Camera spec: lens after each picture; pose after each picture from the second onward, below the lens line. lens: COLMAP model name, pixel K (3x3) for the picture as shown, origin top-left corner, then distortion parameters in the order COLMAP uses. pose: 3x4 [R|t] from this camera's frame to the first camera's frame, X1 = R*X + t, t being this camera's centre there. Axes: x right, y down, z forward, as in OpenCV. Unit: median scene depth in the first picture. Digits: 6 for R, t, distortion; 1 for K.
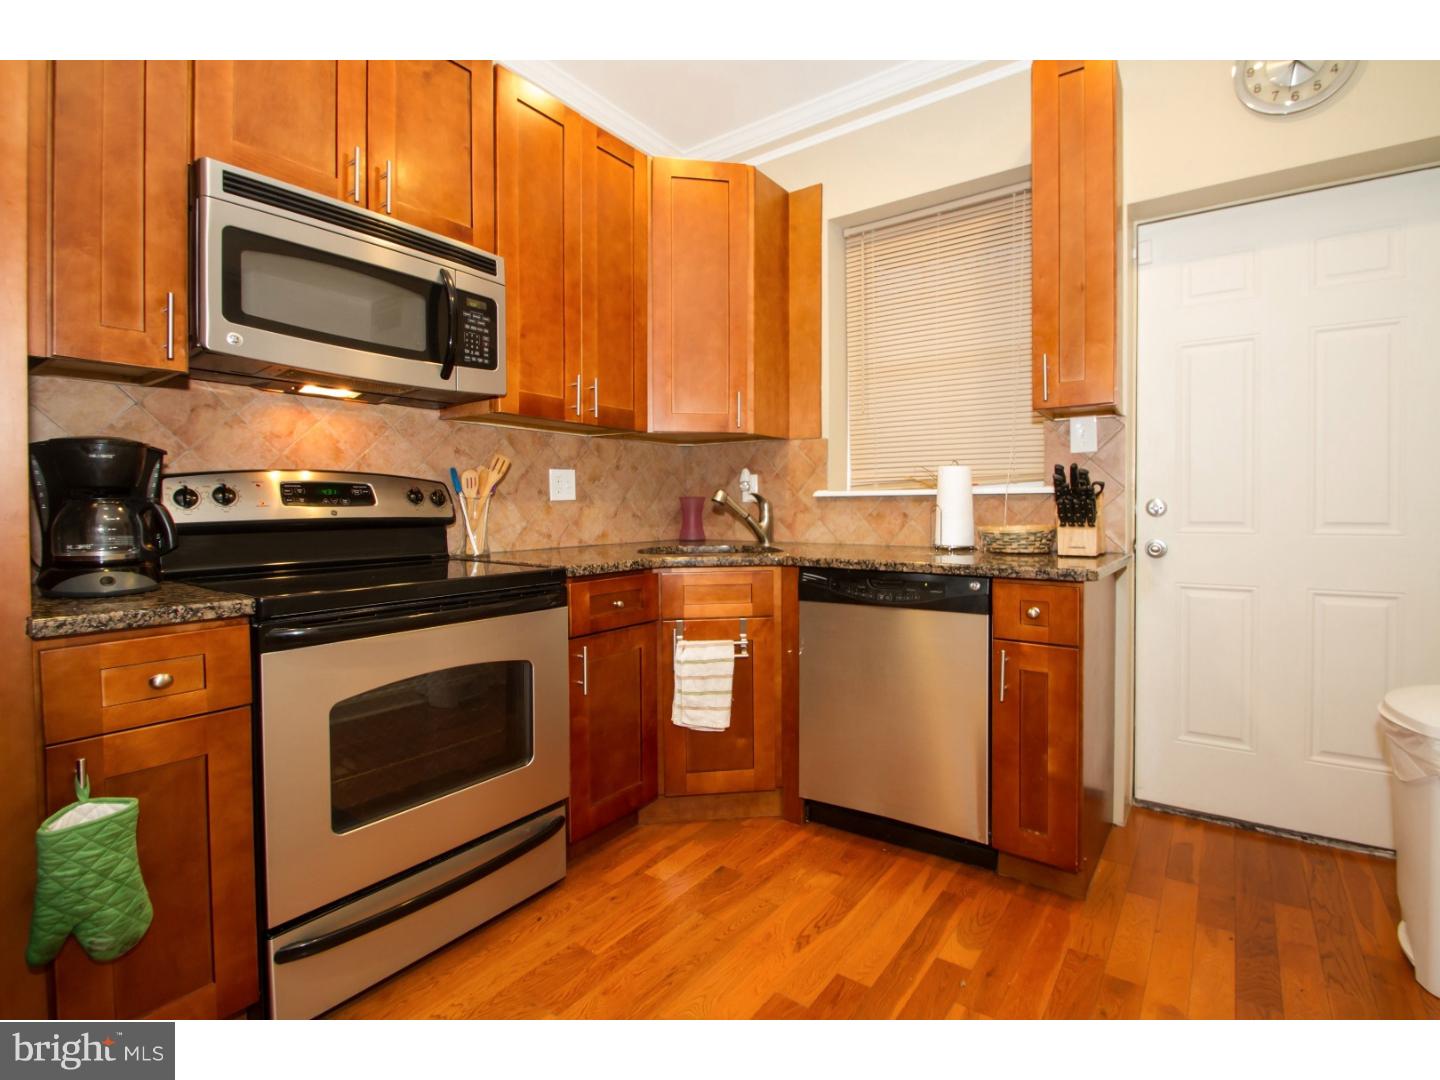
lens RADIAL K [[700.7, 0, 734.6], [0, 700.7, 521.2], [0, 0, 1]] dist [0.015217, -0.021069]
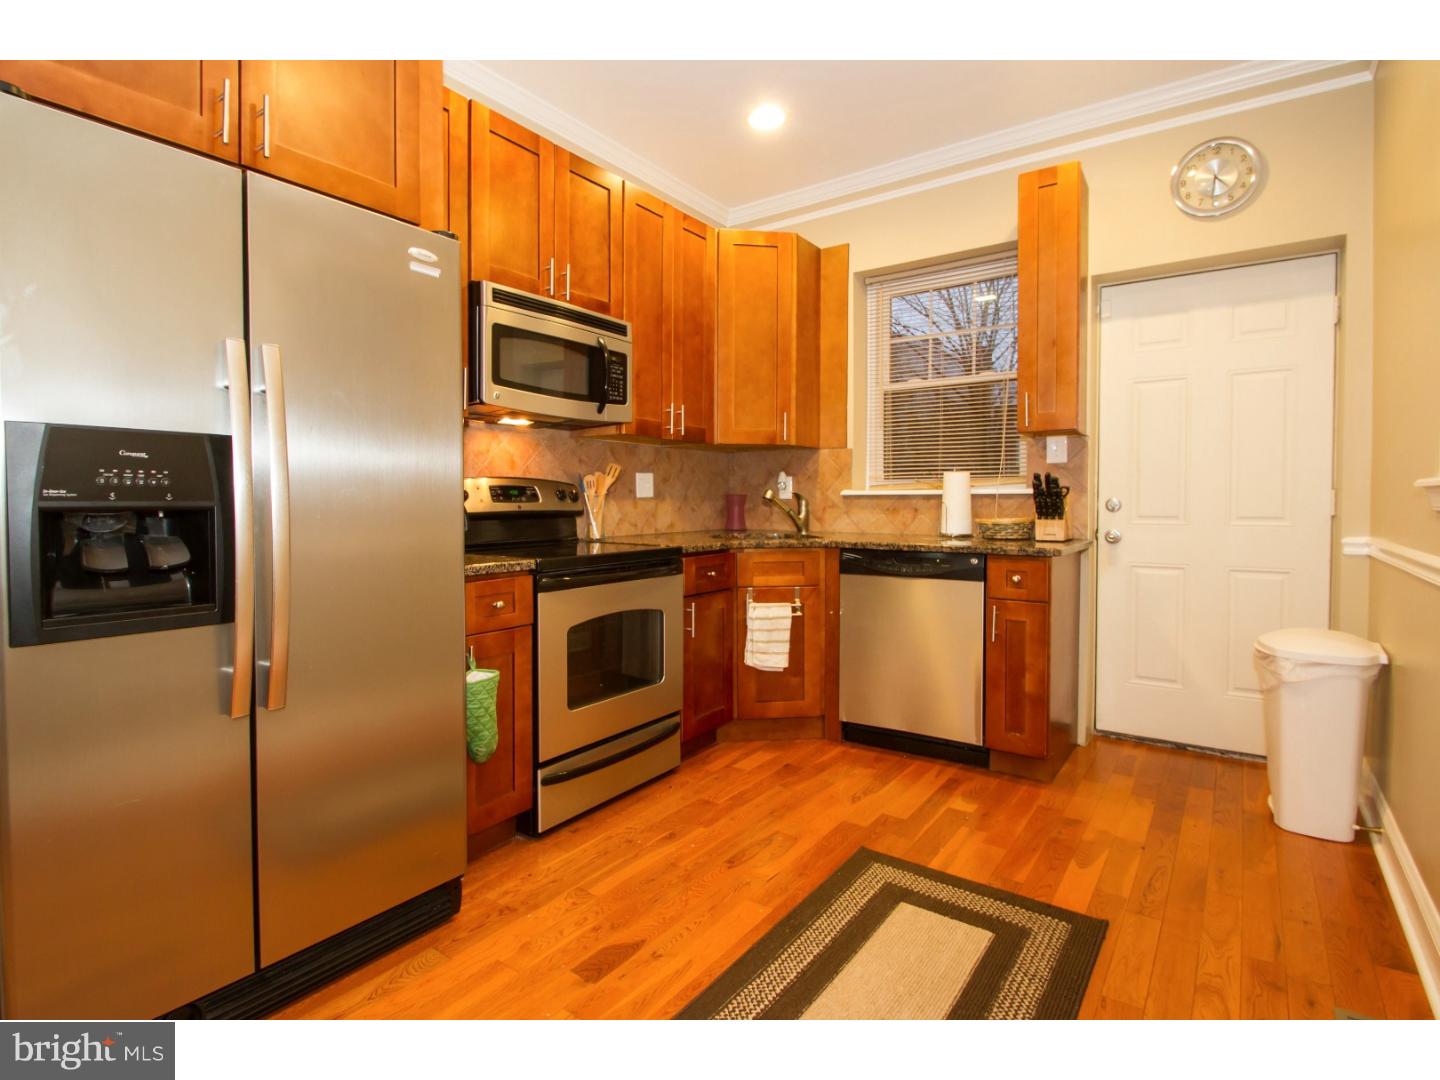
lens RADIAL K [[748.8, 0, 684.9], [0, 748.8, 521.0], [0, 0, 1]] dist [0.015732, -0.020723]
pose [[0.999714, 0.003677, -0.023626, -0.172332], [-0.003496, 0.999964, 0.007711, 0.002609], [0.023653, -0.007626, 0.999691, -0.439752]]
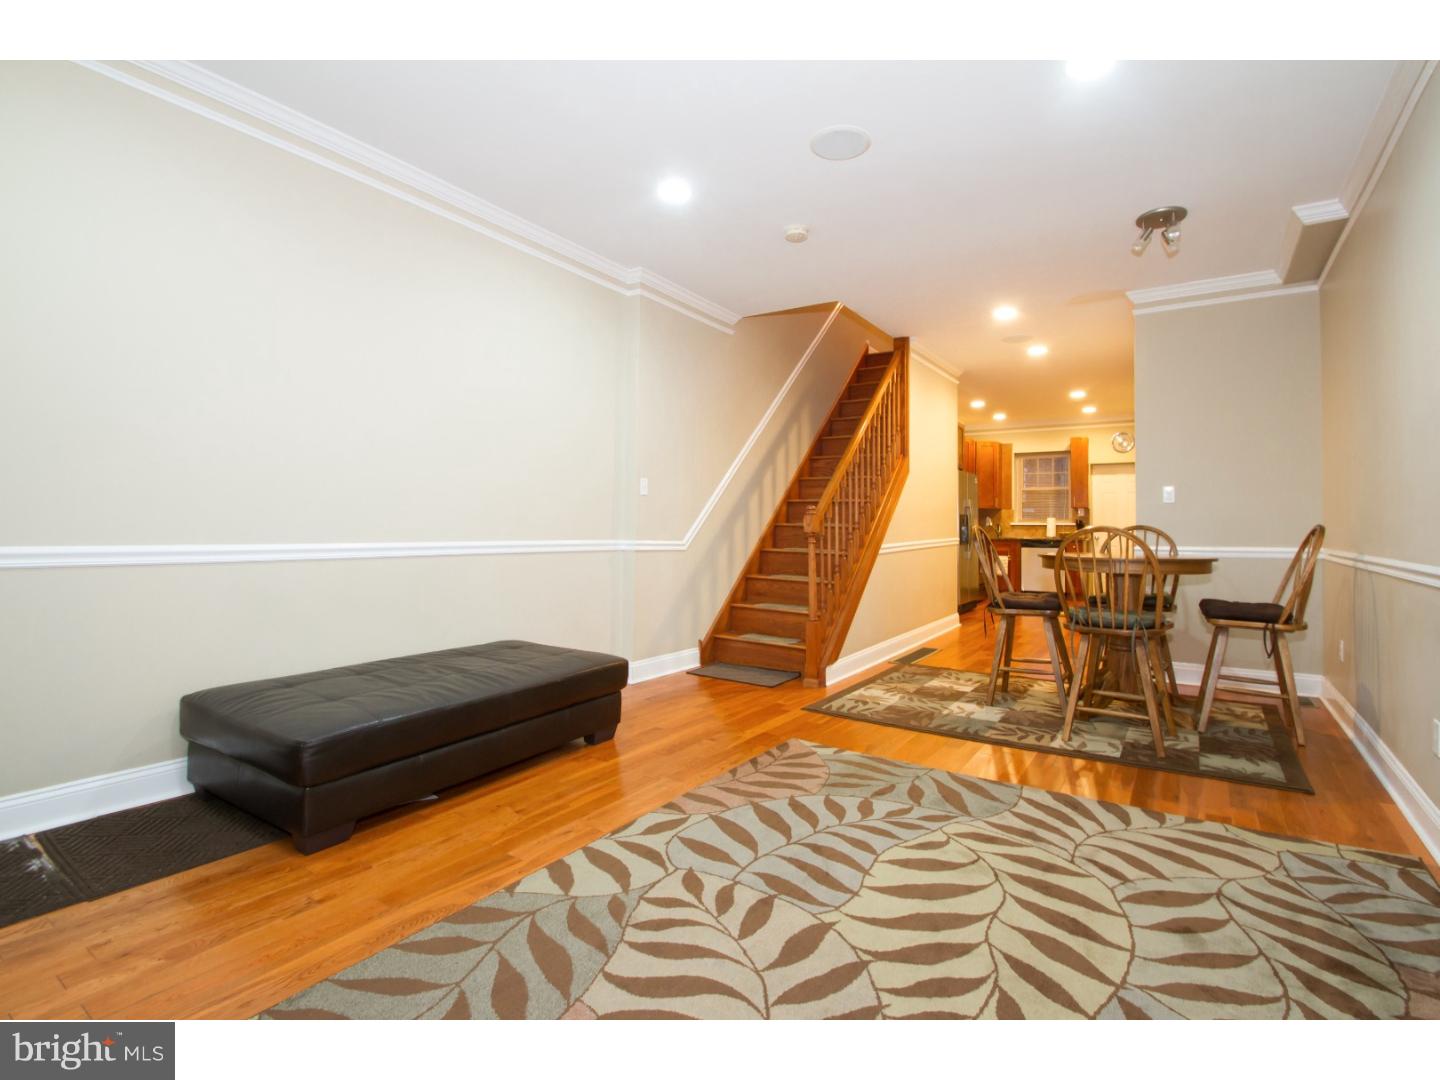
lens RADIAL K [[684.6, 0, 746.3], [0, 684.6, 508.5], [0, 0, 1]] dist [0.010844, -0.019783]
pose [[0.999104, 0.010005, 0.041127, -1.947421], [-0.008359, 0.999165, -0.039998, 0.052590], [-0.041493, 0.039618, 0.998353, -3.521457]]
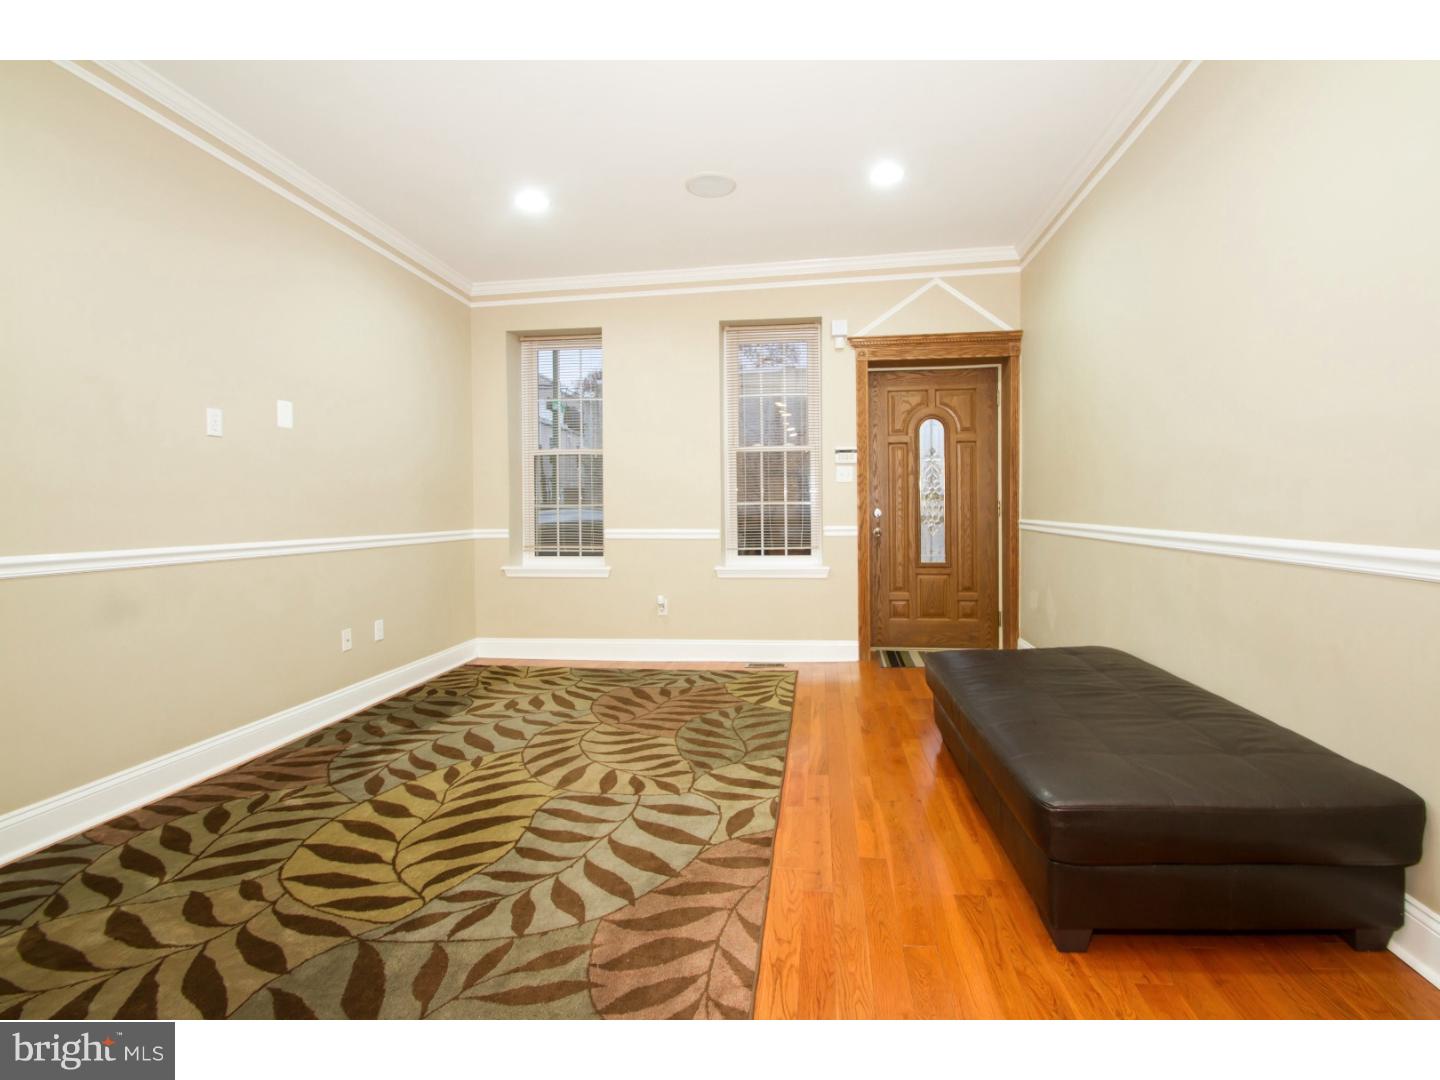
lens RADIAL K [[655.6, 0, 746.9], [0, 655.6, 517.5], [0, 0, 1]] dist [-0.000534, -0.011131]
pose [[-0.875024, 0.016720, -0.483790, -1.554095], [0.003253, 0.999584, 0.028662, 0.016796], [0.484068, 0.023506, -0.874715, -1.536072]]
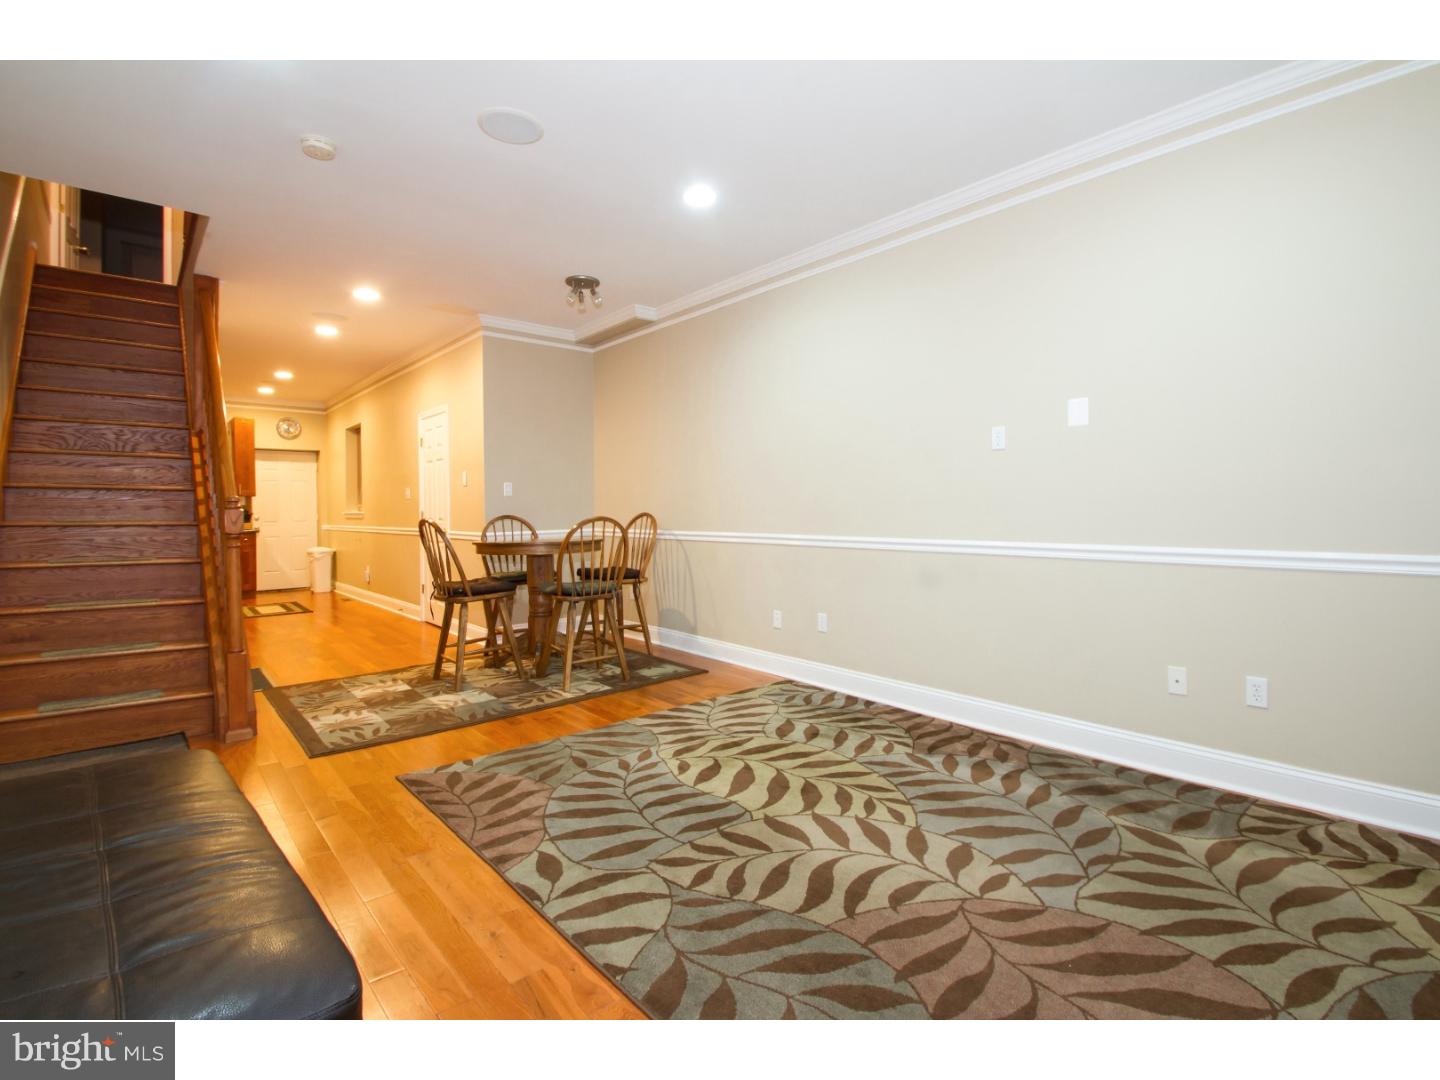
lens RADIAL K [[684.6, 0, 746.3], [0, 684.6, 508.5], [0, 0, 1]] dist [0.010844, -0.019783]
pose [[0.220388, 0.001868, 0.975411, -2.900754], [0.024991, 0.999659, -0.007561, 0.026664], [-0.975092, 0.026043, 0.220266, -2.906636]]
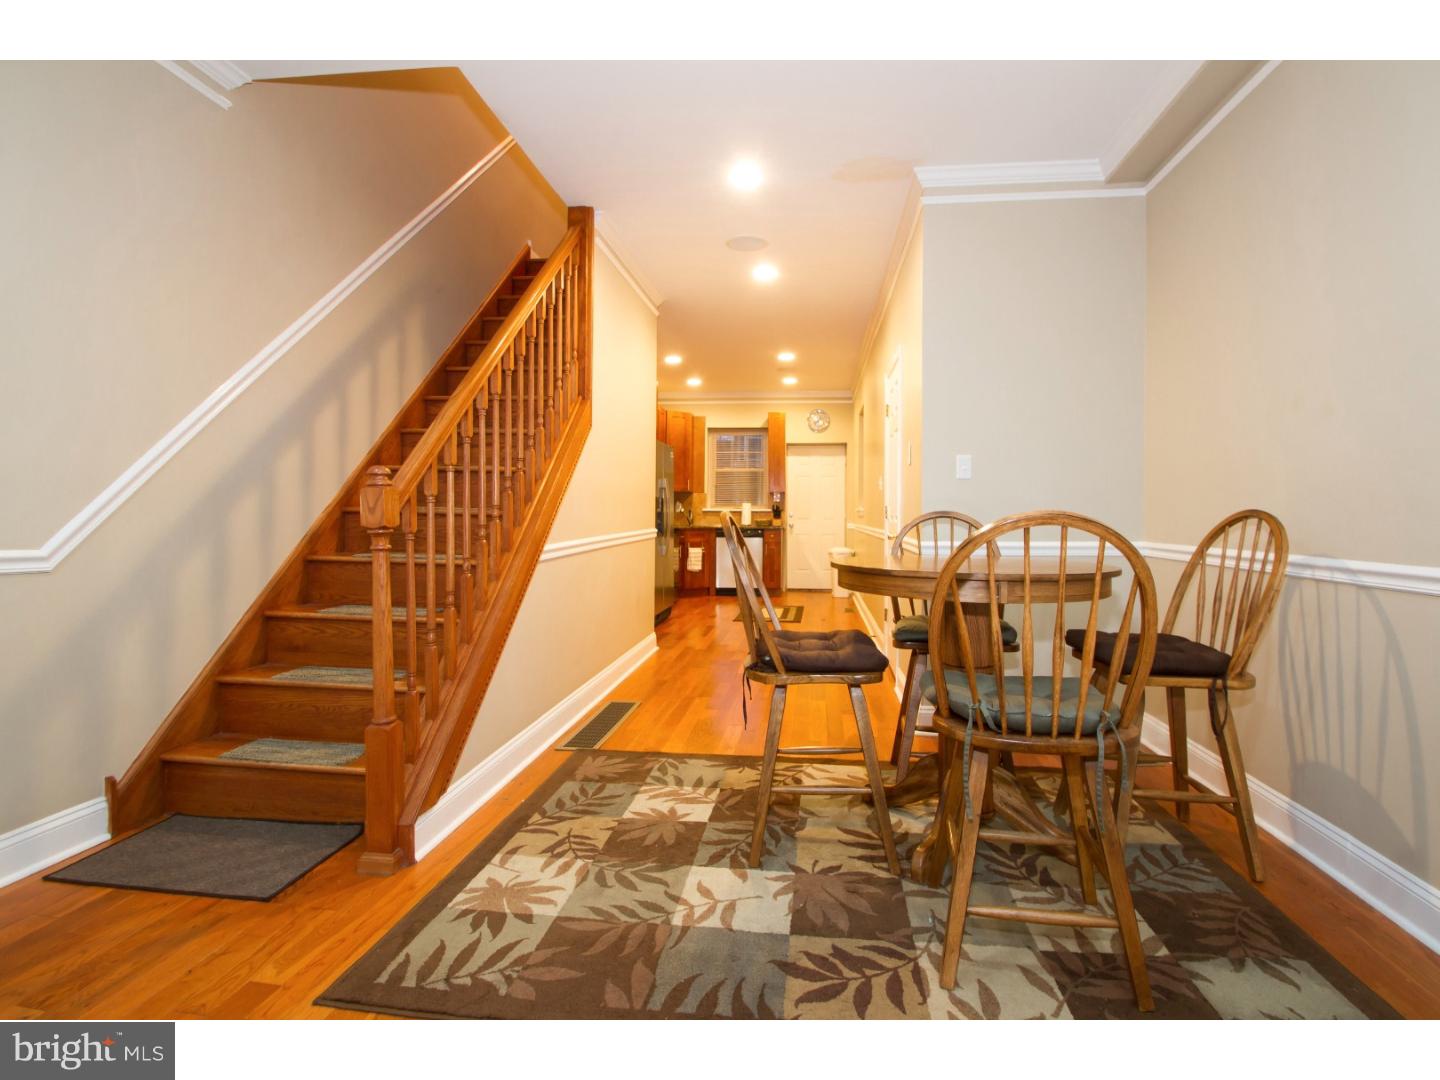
lens RADIAL K [[684.6, 0, 746.3], [0, 684.6, 508.5], [0, 0, 1]] dist [0.010844, -0.019783]
pose [[0.872091, 0.010982, 0.489220, -1.685947], [0.000027, 0.999747, -0.022491, 0.037422], [-0.489344, 0.019627, 0.871870, -2.505357]]
